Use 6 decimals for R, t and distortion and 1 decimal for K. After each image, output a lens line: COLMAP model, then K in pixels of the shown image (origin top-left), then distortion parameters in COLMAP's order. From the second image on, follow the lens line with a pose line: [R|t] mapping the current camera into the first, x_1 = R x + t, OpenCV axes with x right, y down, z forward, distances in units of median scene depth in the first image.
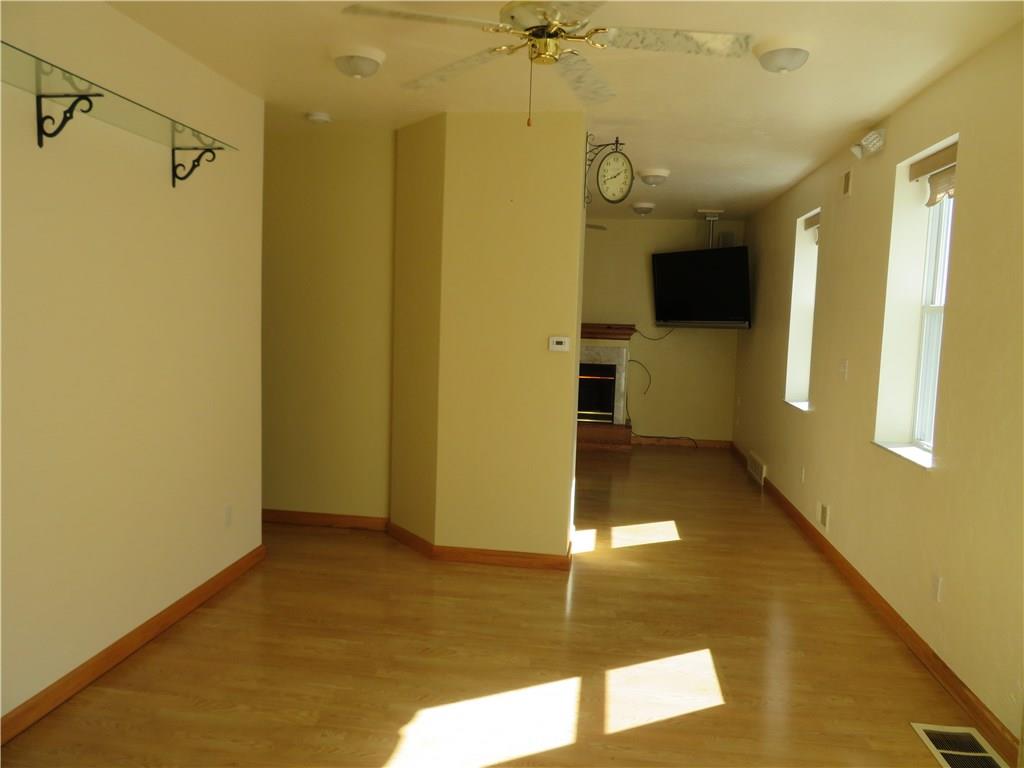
lens RADIAL K [[734.9, 0, 512.0], [0, 734.9, 384.0], [0, 0, 1]] dist [-0.007235, 0.002102]
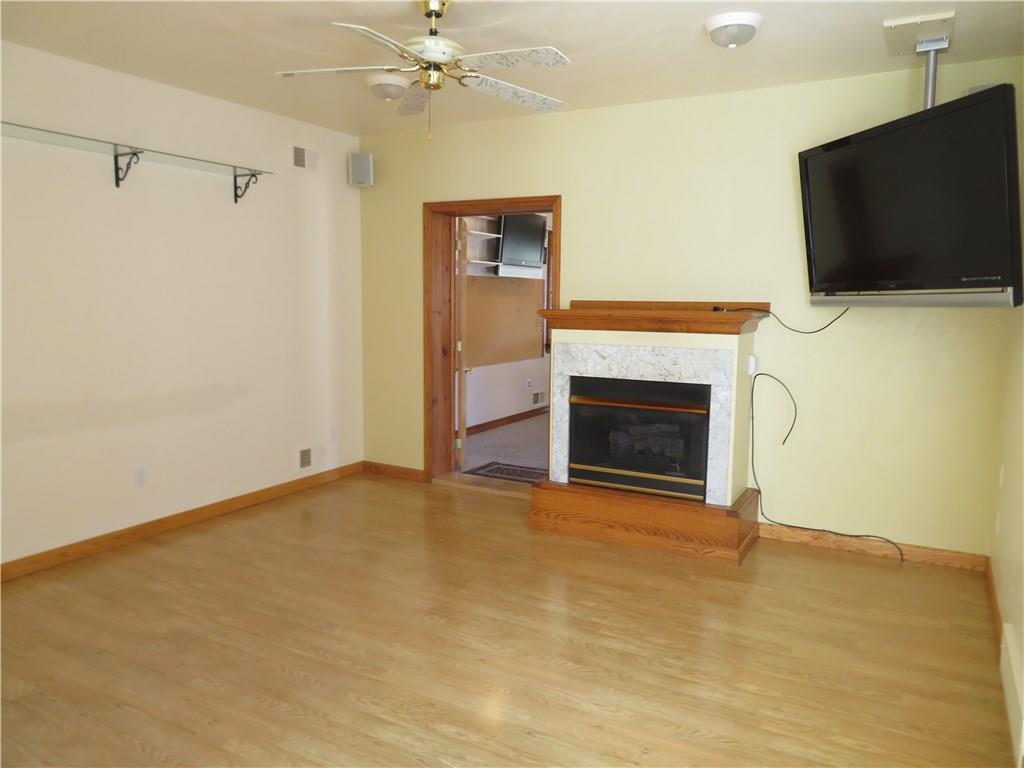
lens RADIAL K [[734.9, 0, 512.0], [0, 734.9, 384.0], [0, 0, 1]] dist [-0.007235, 0.002102]
pose [[0.926434, 0.023718, -0.375710, 0.201799], [-0.016983, 0.999630, 0.021226, -0.034581], [0.376075, -0.013284, 0.926494, 0.492784]]
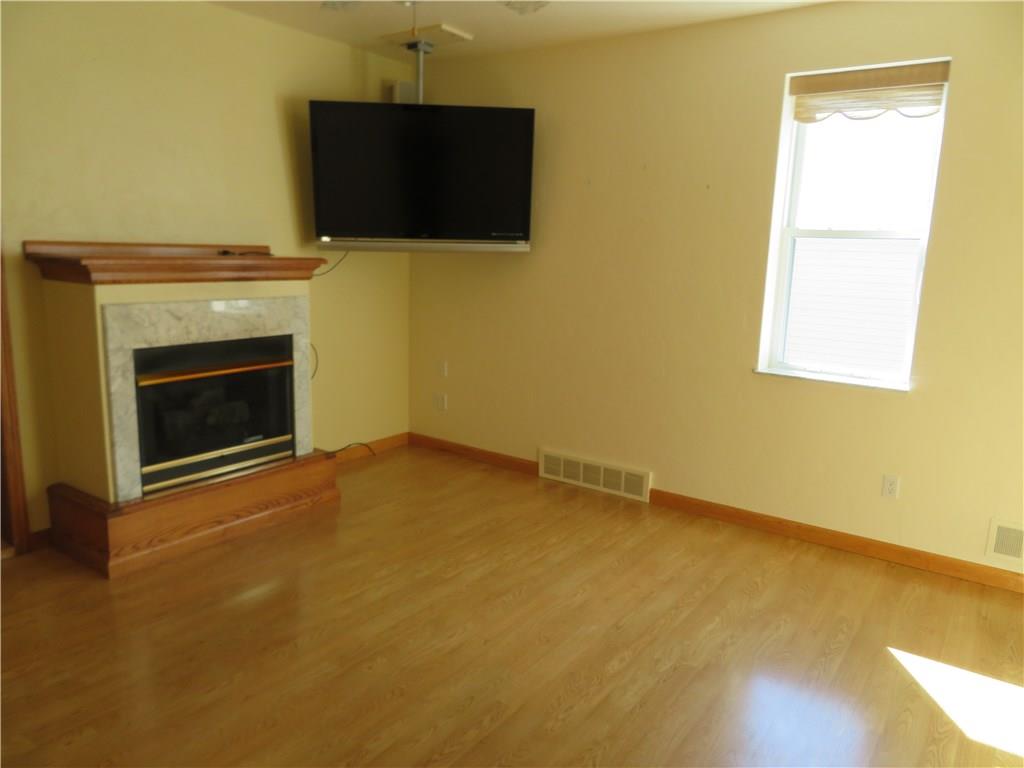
lens RADIAL K [[734.9, 0, 512.0], [0, 734.9, 384.0], [0, 0, 1]] dist [-0.007235, 0.002102]
pose [[0.476049, -0.174637, 0.861905, -0.201393], [0.067734, 0.984454, 0.162057, -0.060924], [-0.876807, -0.018767, 0.480477, 0.646264]]
